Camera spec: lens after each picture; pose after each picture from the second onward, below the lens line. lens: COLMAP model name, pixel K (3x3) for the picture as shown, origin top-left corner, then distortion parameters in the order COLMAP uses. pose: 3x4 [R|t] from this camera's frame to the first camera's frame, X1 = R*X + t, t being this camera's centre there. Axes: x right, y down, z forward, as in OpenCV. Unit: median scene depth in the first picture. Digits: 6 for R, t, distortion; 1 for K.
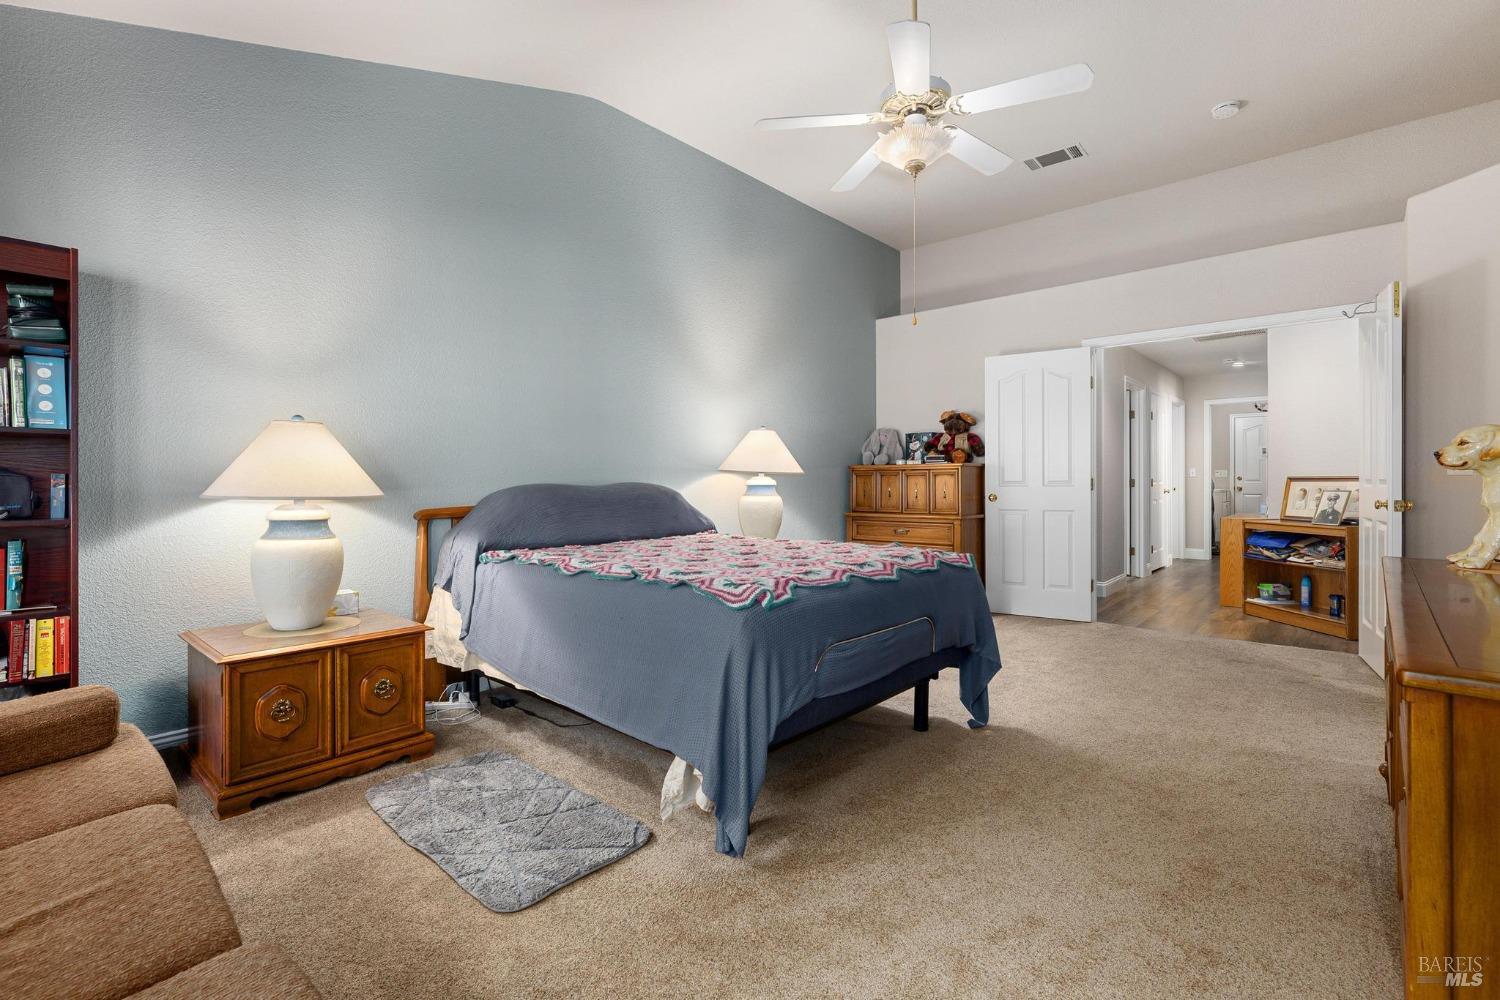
lens RADIAL K [[671.4, 0, 751.1], [0, 671.4, 490.5], [0, 0, 1]] dist [0.001331, 0.000117]
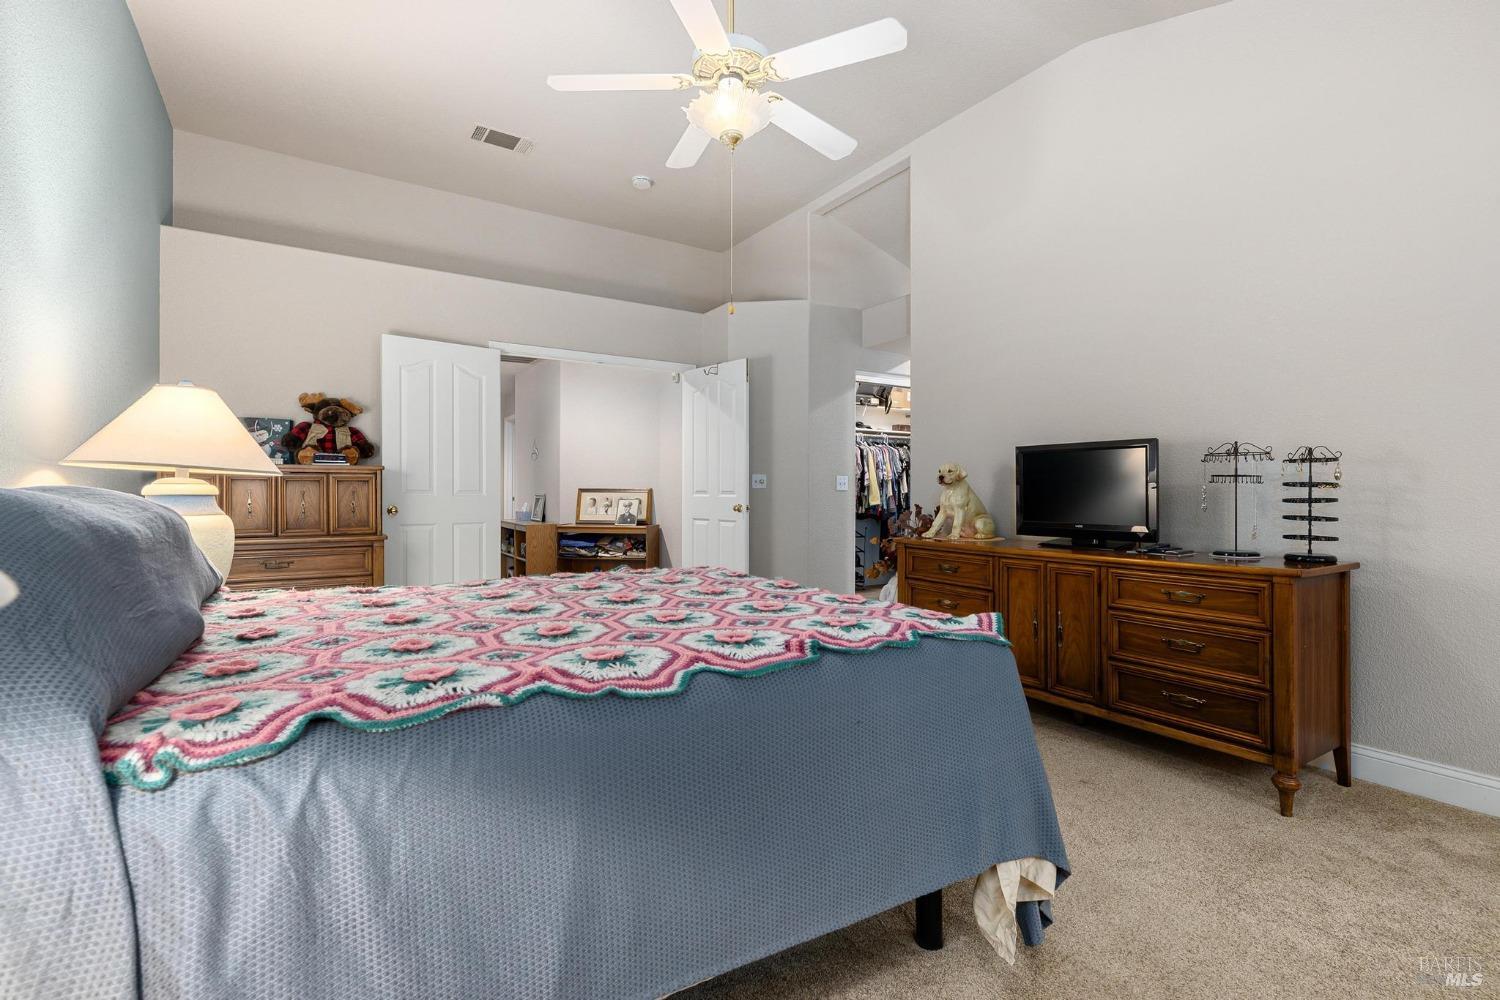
lens RADIAL K [[686.9, 0, 737.7], [0, 686.9, 497.5], [0, 0, 1]] dist [0.001130, 0.000394]
pose [[0.275656, -0.002725, 0.961253, -0.335815], [0.010332, 0.999947, -0.000128, -0.000686], [-0.961201, 0.009967, 0.275669, 0.397833]]
